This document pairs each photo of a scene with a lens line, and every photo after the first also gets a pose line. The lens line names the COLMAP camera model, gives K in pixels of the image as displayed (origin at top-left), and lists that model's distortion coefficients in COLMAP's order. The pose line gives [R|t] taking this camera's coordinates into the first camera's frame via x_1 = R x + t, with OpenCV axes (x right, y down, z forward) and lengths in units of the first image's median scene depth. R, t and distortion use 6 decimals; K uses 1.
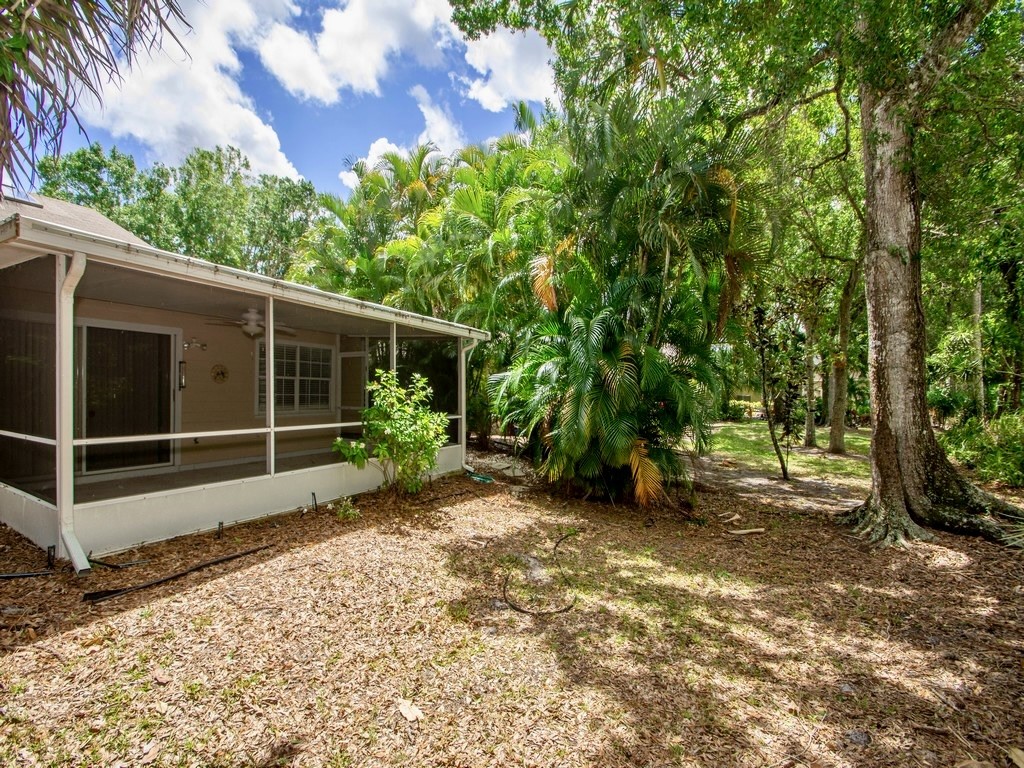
lens RADIAL K [[446.3, 0, 499.4], [0, 446.3, 391.7], [0, 0, 1]] dist [0.012332, -0.013802]
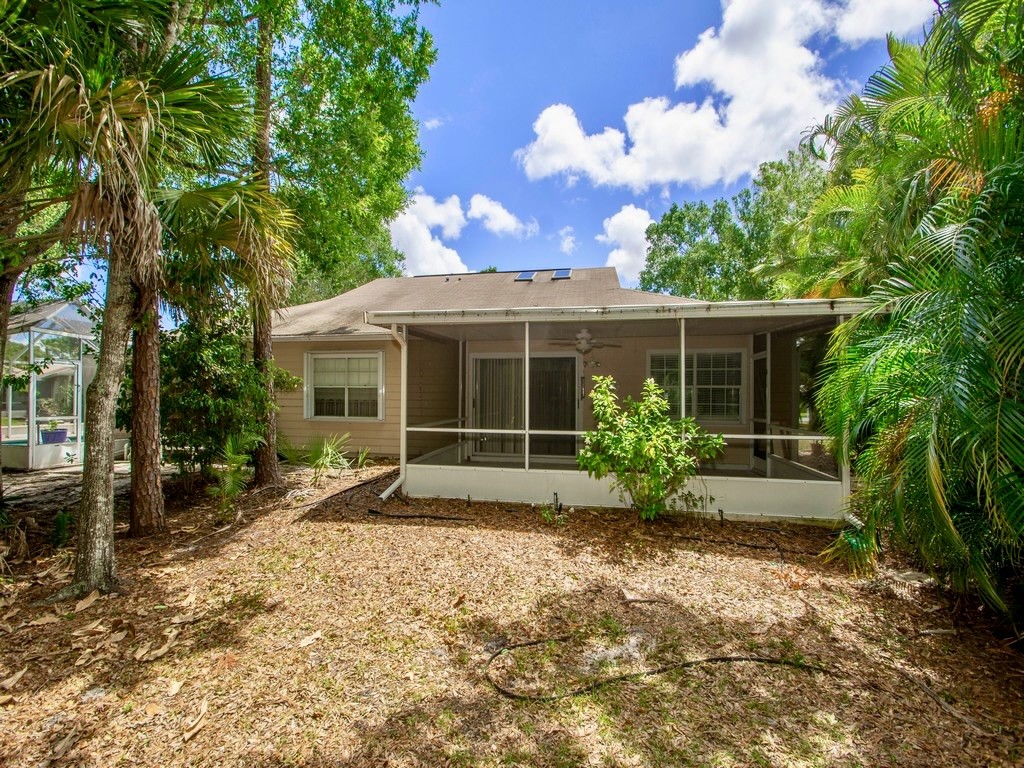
lens RADIAL K [[454.2, 0, 498.1], [0, 454.2, 395.2], [0, 0, 1]] dist [0.009526, -0.013894]
pose [[0.333709, -0.011643, -0.942604, 0.598801], [-0.005294, 0.999885, -0.014225, 0.007182], [0.942661, 0.009737, 0.333609, 0.517985]]
